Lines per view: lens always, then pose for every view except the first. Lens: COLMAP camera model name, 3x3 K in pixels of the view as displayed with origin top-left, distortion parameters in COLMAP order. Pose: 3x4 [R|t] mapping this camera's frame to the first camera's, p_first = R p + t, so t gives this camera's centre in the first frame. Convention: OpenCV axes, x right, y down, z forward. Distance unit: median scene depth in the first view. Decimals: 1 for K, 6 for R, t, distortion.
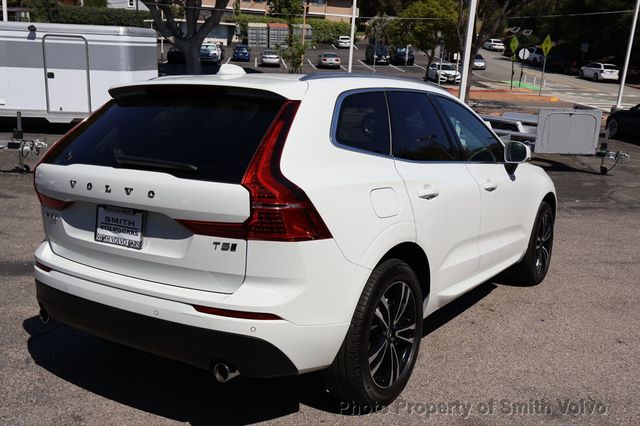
lens RADIAL K [[644.5, 0, 318.8], [0, 644.5, 213.7], [0, 0, 1]] dist [-0.010486, 0.000000]
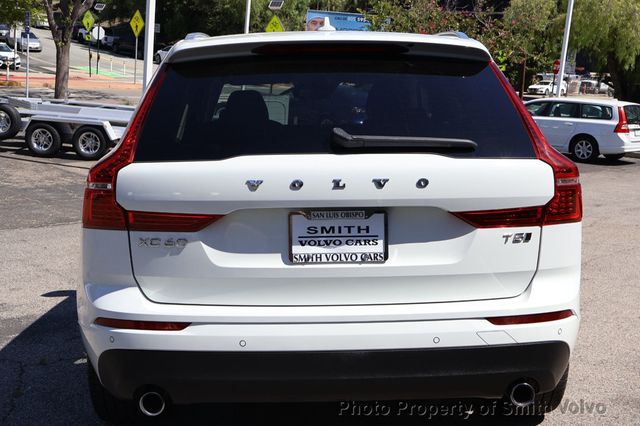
lens RADIAL K [[793.9, 0, 319.2], [0, 793.9, 216.8], [0, 0, 1]] dist [0.074839, 0.000000]
pose [[0.812787, -0.107673, 0.572524, -0.882942], [0.119422, 0.992695, 0.017156, -0.021774], [-0.570189, 0.054428, 0.819709, 0.307295]]
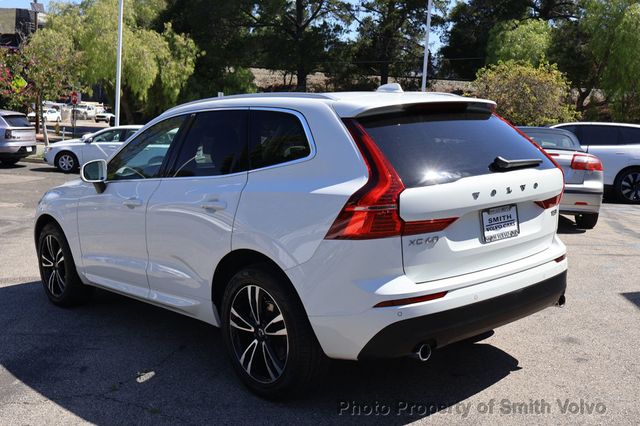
lens RADIAL K [[738.6, 0, 320.9], [0, 738.6, 209.8], [0, 0, 1]] dist [-0.029480, 0.000000]
pose [[0.244967, -0.152758, 0.957422, -1.764192], [0.201138, 0.974032, 0.103944, -0.220382], [-0.948438, 0.167111, 0.269332, 1.006257]]
